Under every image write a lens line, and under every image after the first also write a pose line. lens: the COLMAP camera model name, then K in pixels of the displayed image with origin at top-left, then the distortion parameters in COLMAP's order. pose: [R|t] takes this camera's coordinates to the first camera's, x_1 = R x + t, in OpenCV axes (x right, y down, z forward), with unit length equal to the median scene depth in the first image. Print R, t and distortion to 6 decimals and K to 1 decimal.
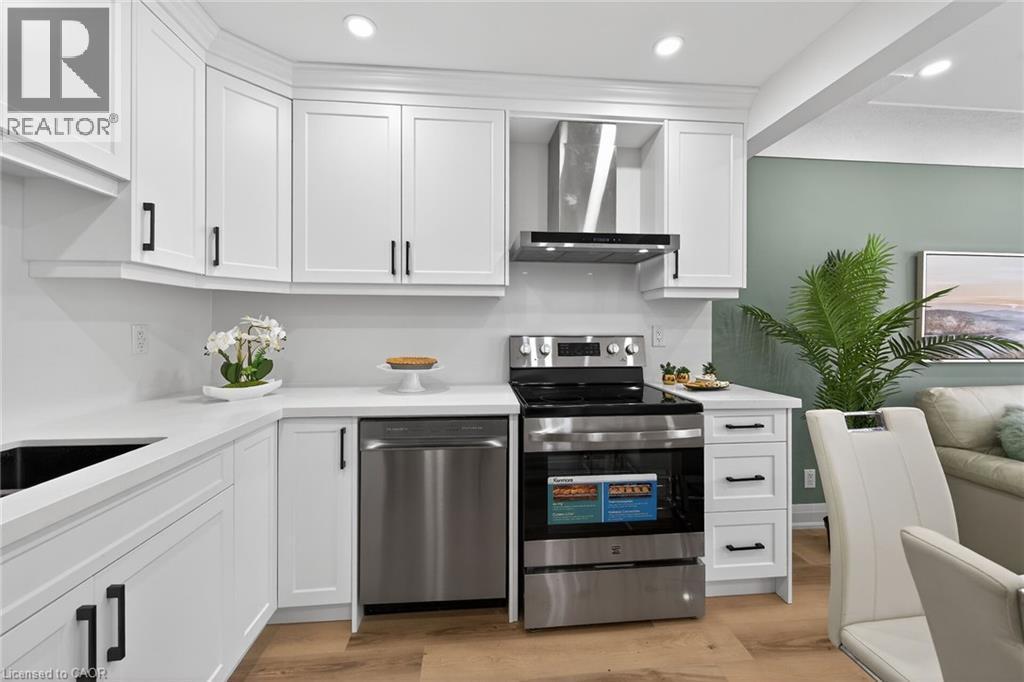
lens RADIAL K [[412.4, 0, 514.2], [0, 412.4, 328.4], [0, 0, 1]] dist [-0.000979, -0.000584]
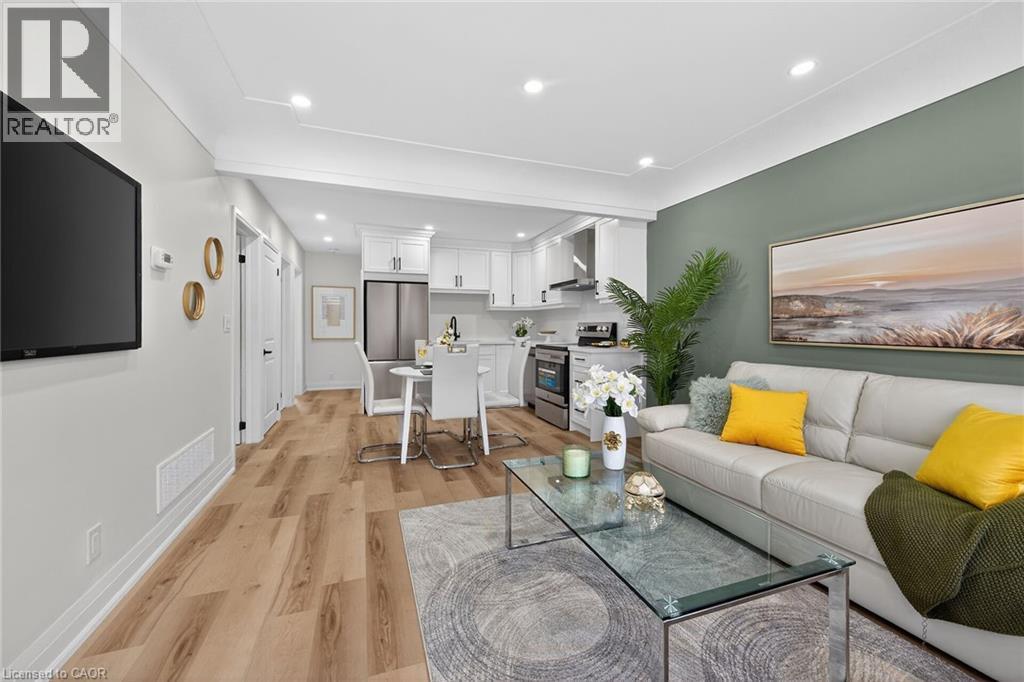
lens RADIAL K [[412.4, 0, 511.4], [0, 412.4, 331.3], [0, 0, 1]] dist [-0.000979, -0.000584]
pose [[0.240242, 0.008253, -0.970678, 2.653107], [-0.005926, 0.999958, 0.007036, 0.063041], [0.970695, 0.004062, 0.240281, 0.058719]]
